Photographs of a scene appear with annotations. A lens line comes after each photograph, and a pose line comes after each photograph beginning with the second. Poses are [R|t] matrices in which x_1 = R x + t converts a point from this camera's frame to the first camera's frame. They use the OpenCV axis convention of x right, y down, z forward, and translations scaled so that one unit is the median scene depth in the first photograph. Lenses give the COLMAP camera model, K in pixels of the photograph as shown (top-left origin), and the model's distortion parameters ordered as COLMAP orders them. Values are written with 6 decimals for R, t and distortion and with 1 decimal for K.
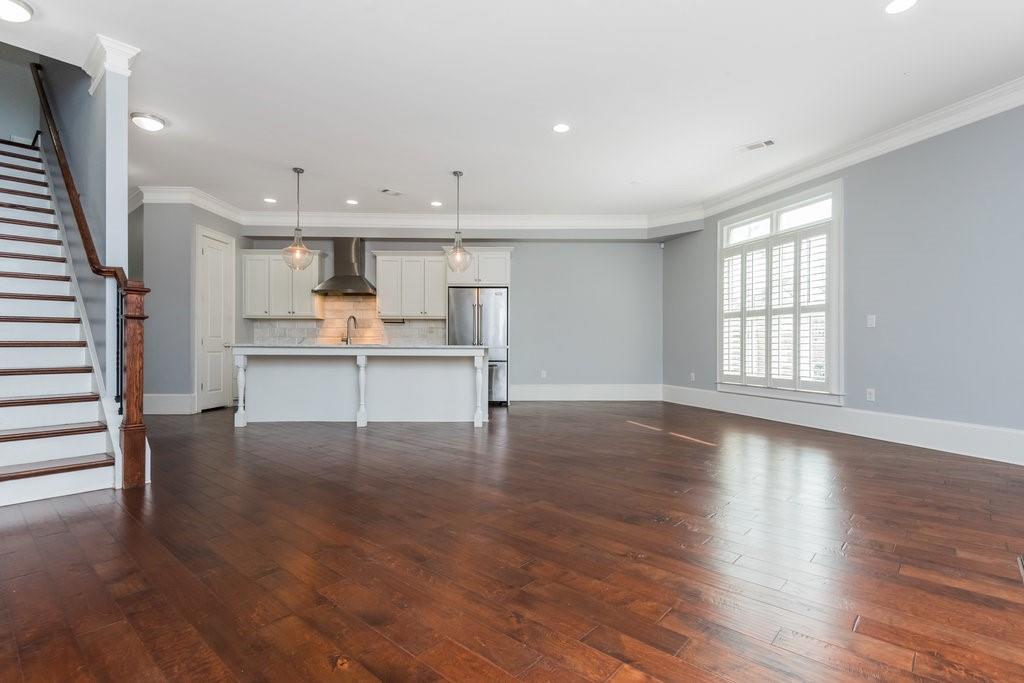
lens RADIAL K [[487.7, 0, 517.3], [0, 487.7, 344.6], [0, 0, 1]] dist [0.002245, -0.000301]
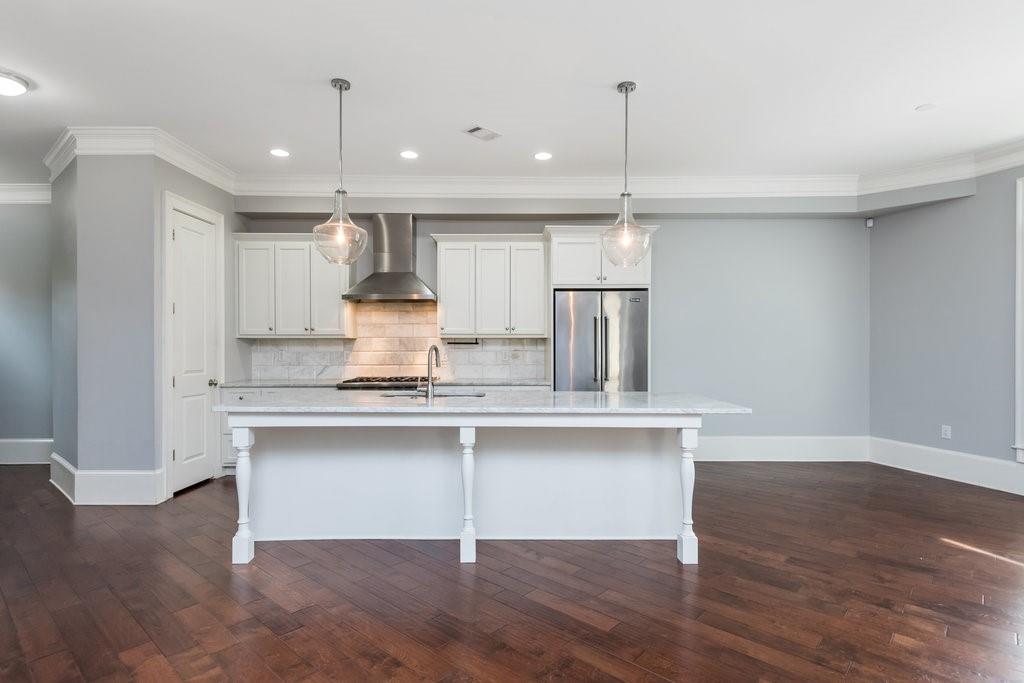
lens RADIAL K [[527.8, 0, 502.4], [0, 527.8, 346.4], [0, 0, 1]] dist [0.003015, -0.000494]
pose [[0.999638, -0.001340, -0.026859, -0.209938], [0.001529, 0.999974, 0.007033, -0.054121], [0.026848, -0.007071, 0.999615, 0.339889]]
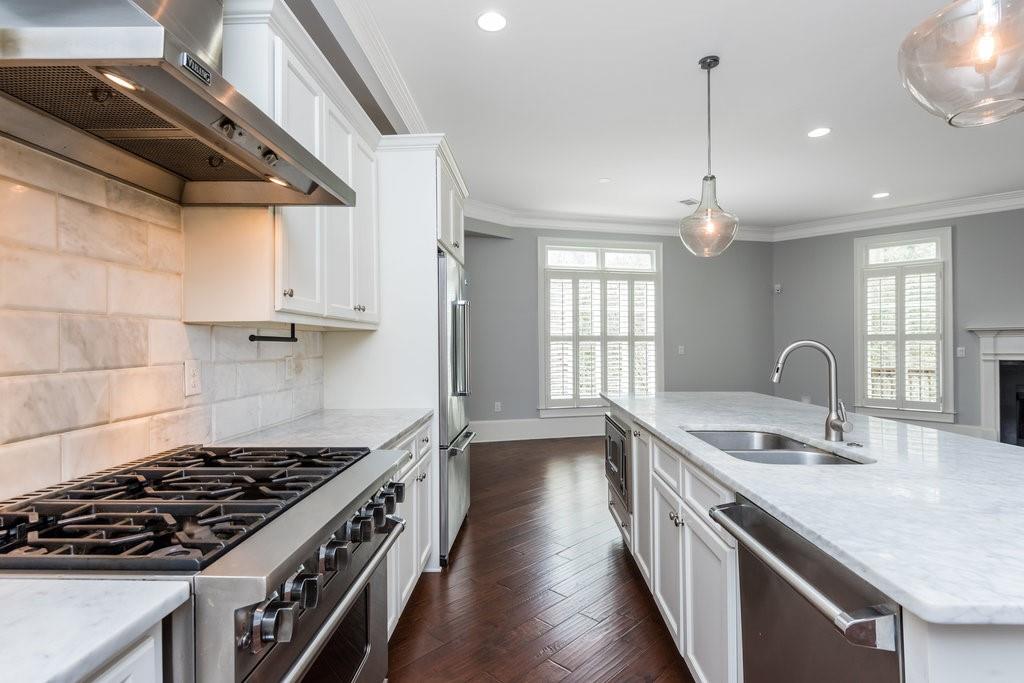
lens RADIAL K [[506.5, 0, 512.0], [0, 506.5, 341.5], [0, 0, 1]] dist [-0.001809, -0.001685]
pose [[0.068869, 0.002374, 0.997623, -0.574680], [-0.000118, 0.999997, -0.002371, -0.050922], [-0.997626, 0.000046, 0.068869, 1.007339]]
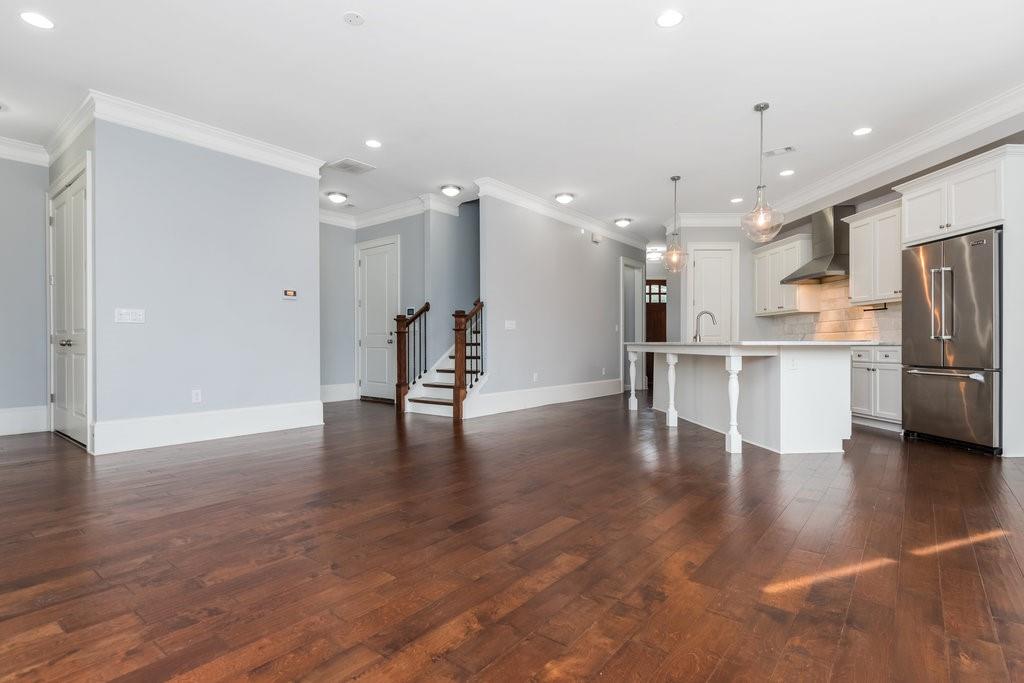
lens RADIAL K [[493.9, 0, 518.2], [0, 493.9, 345.8], [0, 0, 1]] dist [0.030641, -0.024953]
pose [[0.047915, -0.002289, -0.998849, 0.526921], [0.007238, 0.999972, -0.001944, 0.006052], [0.998825, -0.007137, 0.047930, 0.513610]]
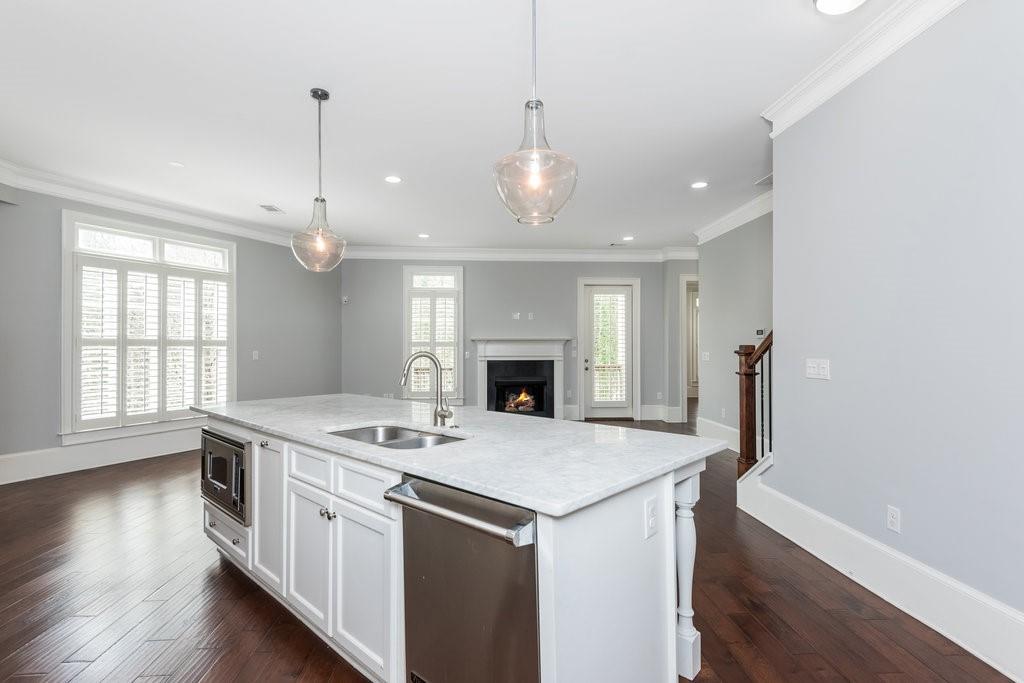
lens RADIAL K [[487.7, 0, 517.3], [0, 487.7, 344.6], [0, 0, 1]] dist [0.002245, -0.000301]
pose [[-0.712781, -0.001355, 0.701385, -0.581242], [-0.006255, 0.999971, -0.004426, -0.056256], [-0.701359, -0.007542, -0.712769, 1.066172]]
